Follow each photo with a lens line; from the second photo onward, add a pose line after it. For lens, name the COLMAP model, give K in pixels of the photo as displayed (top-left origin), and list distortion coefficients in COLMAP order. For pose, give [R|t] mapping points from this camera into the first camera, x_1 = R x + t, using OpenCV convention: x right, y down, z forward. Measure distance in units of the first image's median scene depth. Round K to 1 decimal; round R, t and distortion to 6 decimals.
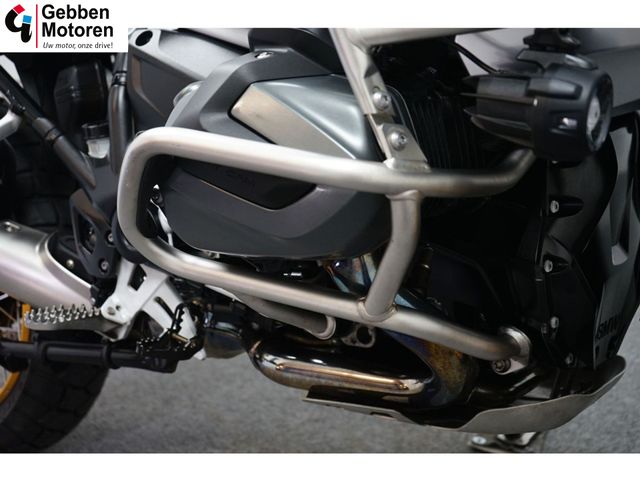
lens RADIAL K [[1030.6, 0, 319.5], [0, 1030.6, 238.3], [0, 0, 1]] dist [0.008551, 0.000000]
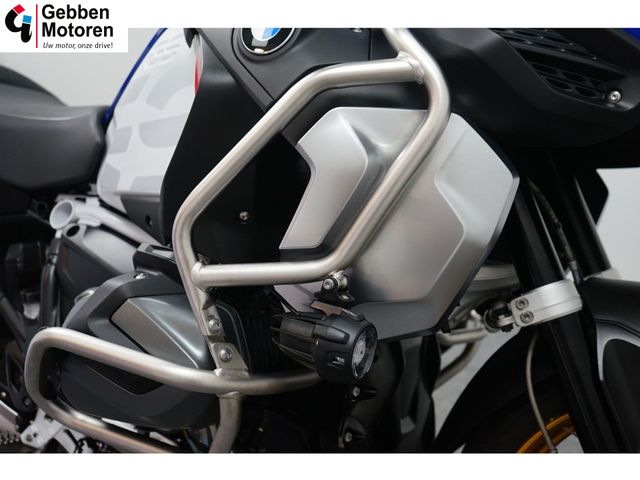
lens RADIAL K [[821.2, 0, 323.4], [0, 821.2, 242.9], [0, 0, 1]] dist [-0.009024, 0.000000]
pose [[0.995310, 0.066966, 0.069814, 0.077736], [-0.059674, 0.993017, -0.101762, -0.091032], [-0.076141, 0.097119, 0.992356, -0.070436]]
